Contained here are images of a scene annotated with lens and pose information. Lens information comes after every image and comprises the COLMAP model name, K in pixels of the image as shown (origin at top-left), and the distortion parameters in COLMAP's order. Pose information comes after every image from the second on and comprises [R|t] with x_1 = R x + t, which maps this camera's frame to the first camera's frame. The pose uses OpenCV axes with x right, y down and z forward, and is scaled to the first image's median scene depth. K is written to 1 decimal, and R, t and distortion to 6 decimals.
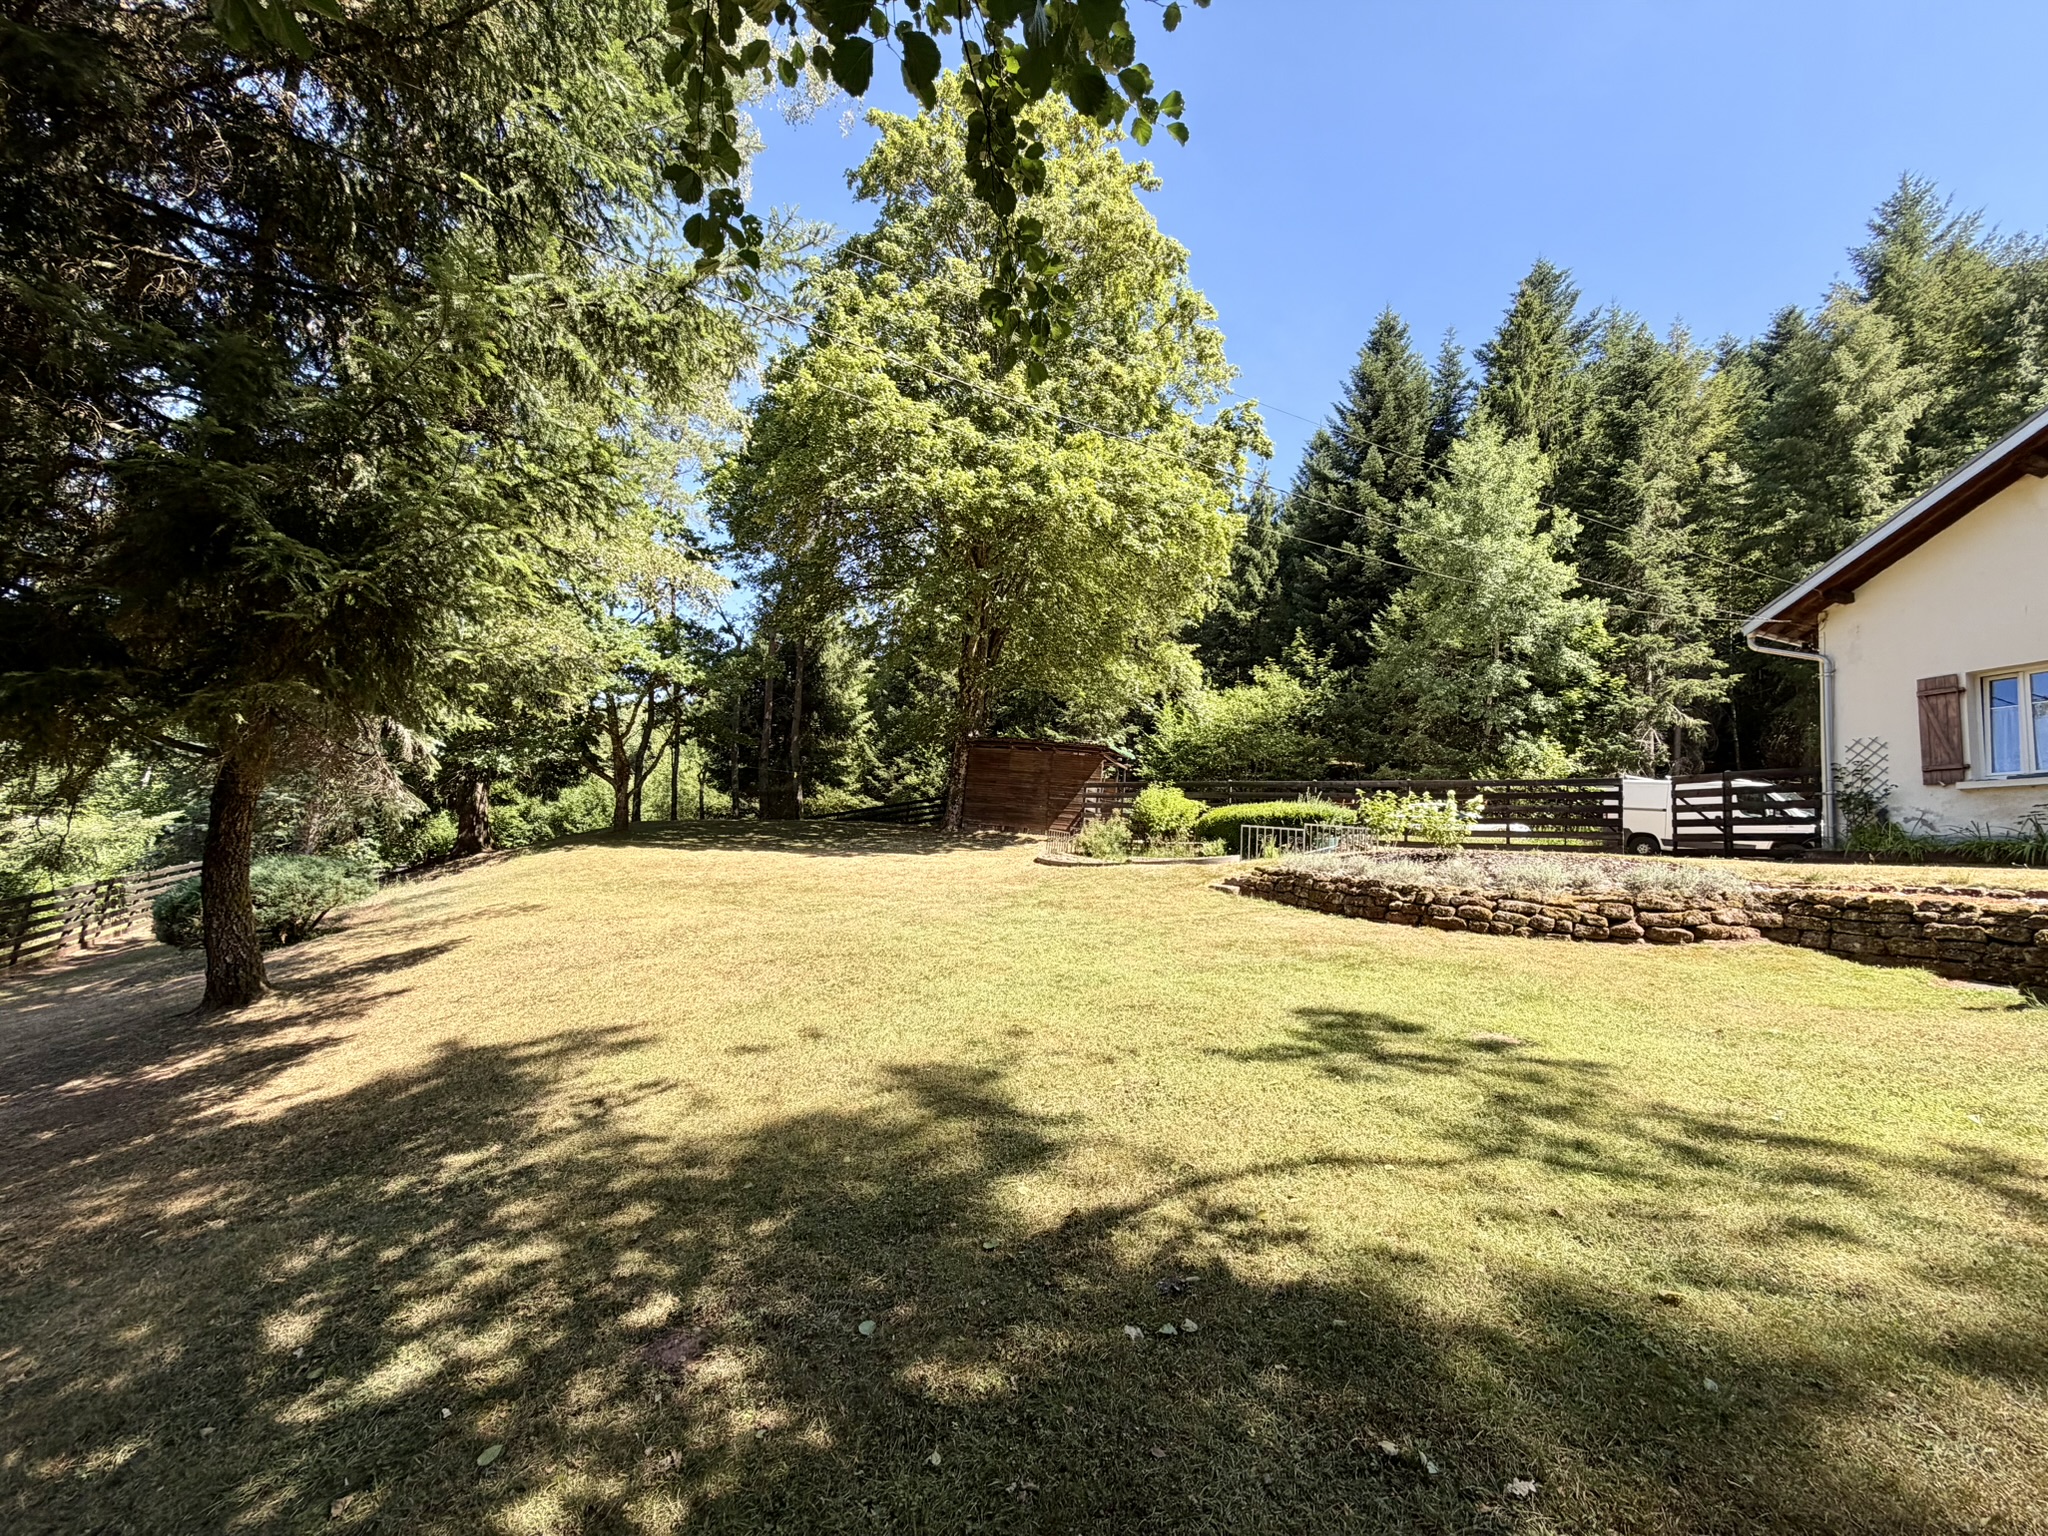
lens RADIAL K [[814.0, 0, 1017.5], [0, 814.0, 755.1], [0, 0, 1]] dist [0.001239, 0.000331]
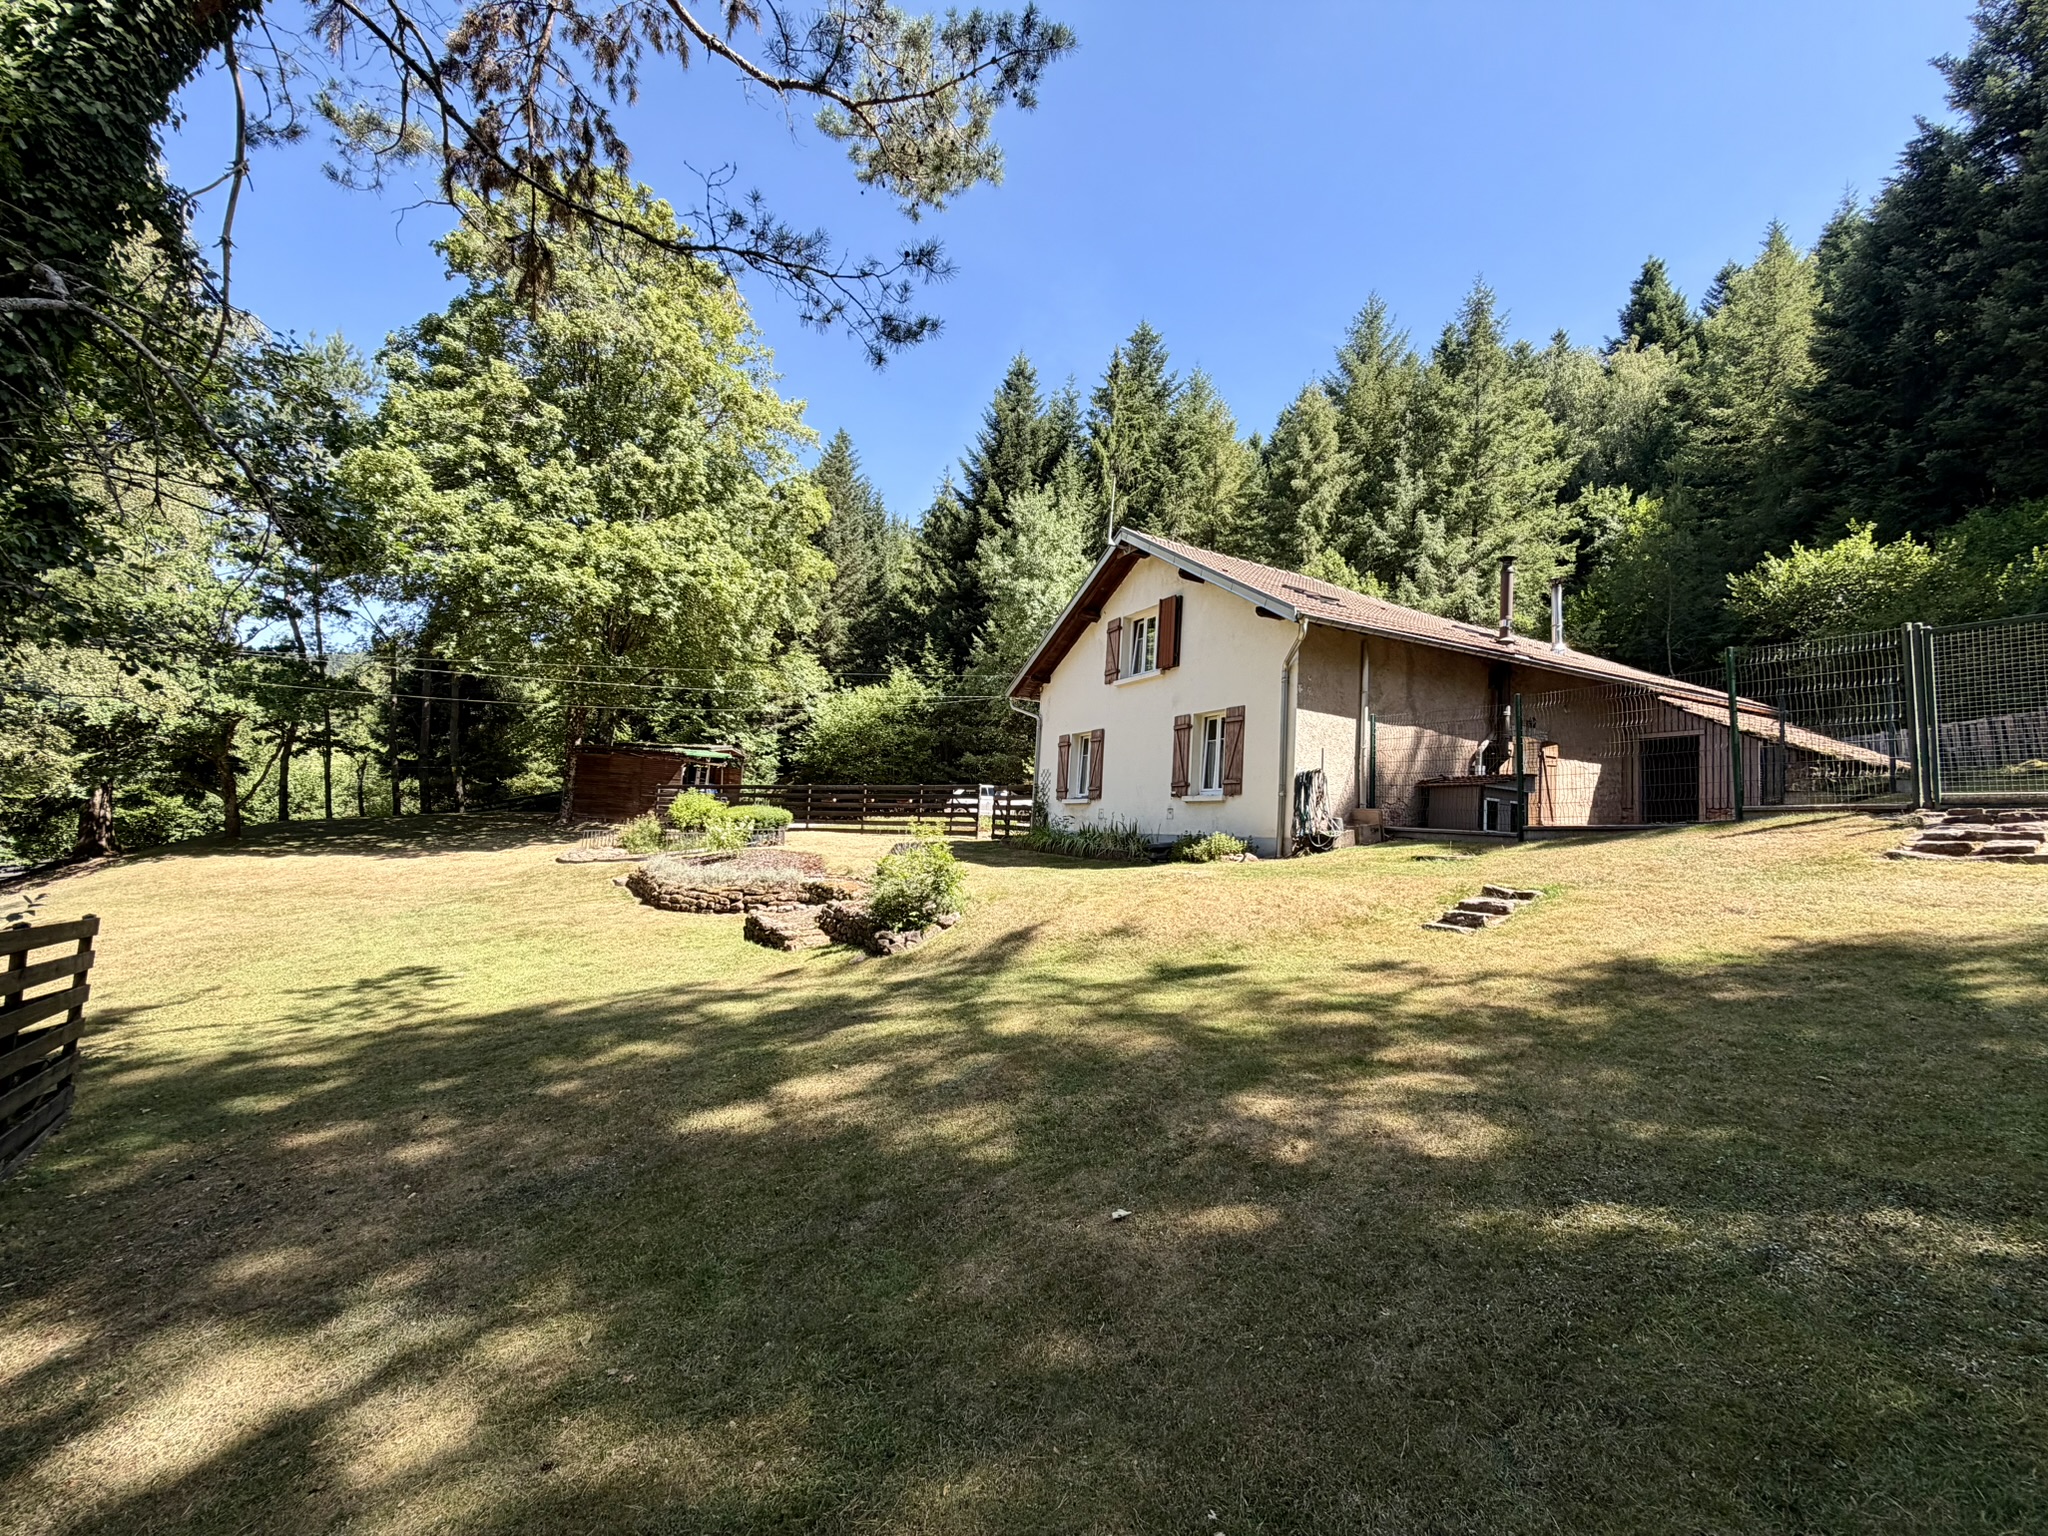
lens RADIAL K [[814.0, 0, 1015.2], [0, 814.0, 760.9], [0, 0, 1]] dist [0.001239, 0.000331]
pose [[0.980756, -0.021252, 0.194077, 0.295225], [0.007470, 0.997415, 0.071473, -0.068570], [-0.195094, -0.068648, 0.978379, -0.257538]]
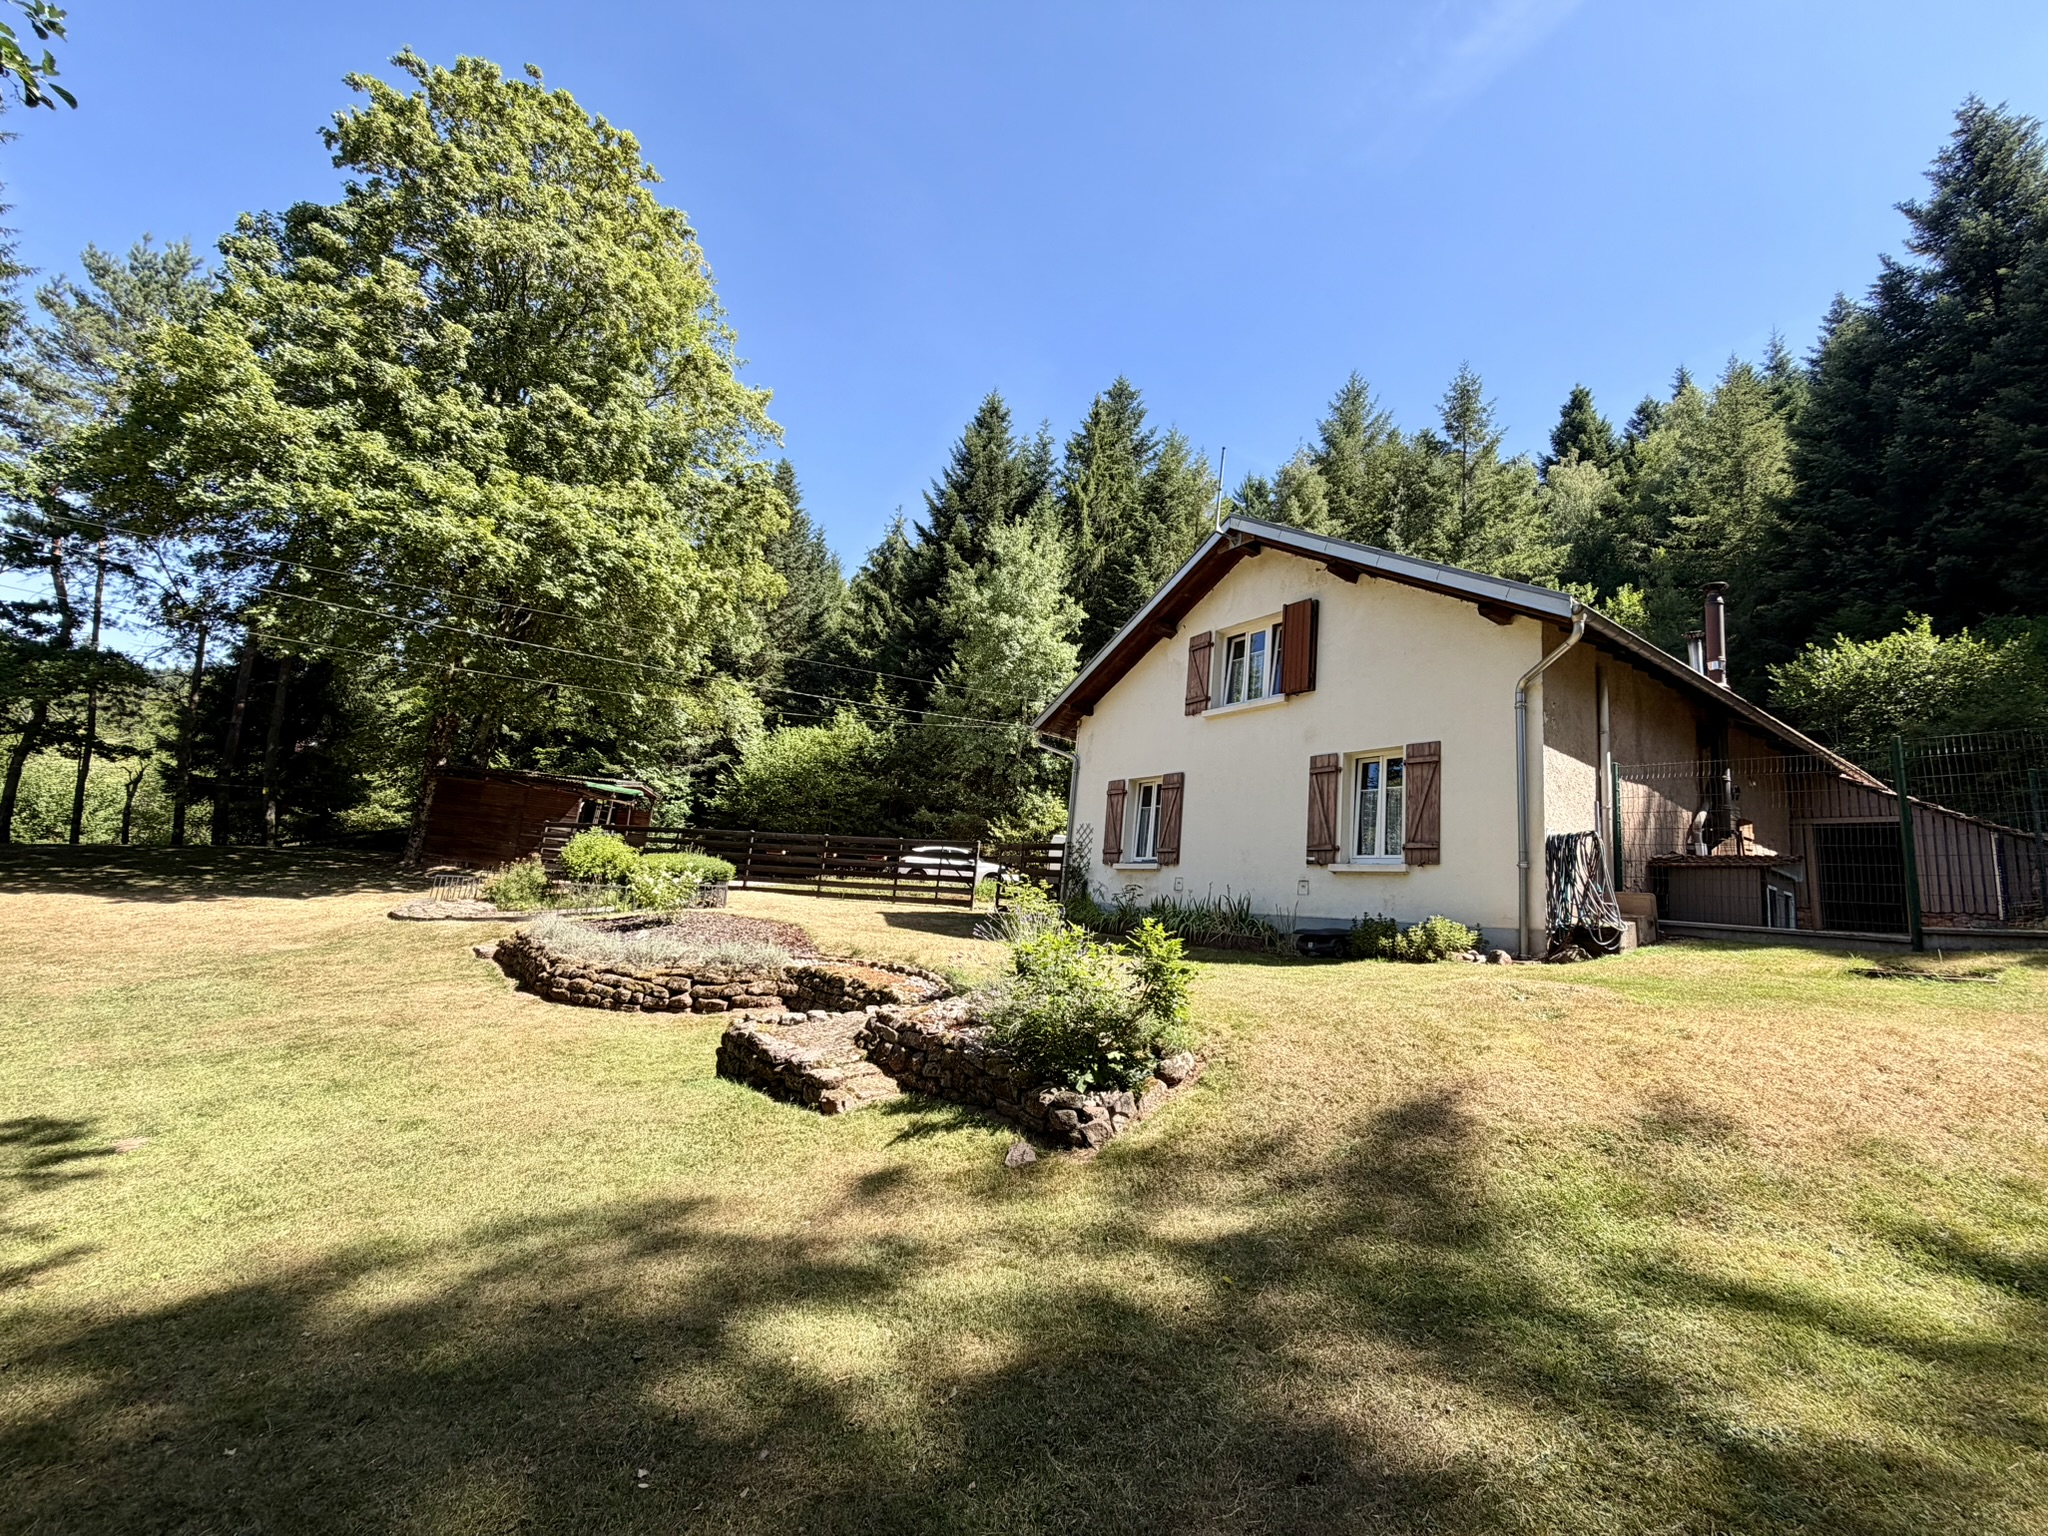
lens RADIAL K [[814.0, 0, 1014.6], [0, 814.0, 756.9], [0, 0, 1]] dist [0.001239, 0.000331]
pose [[0.948681, 0.061653, 0.310166, 0.238739], [-0.056388, 0.998072, -0.025921, -0.038166], [-0.311166, 0.007101, 0.950329, -0.075869]]
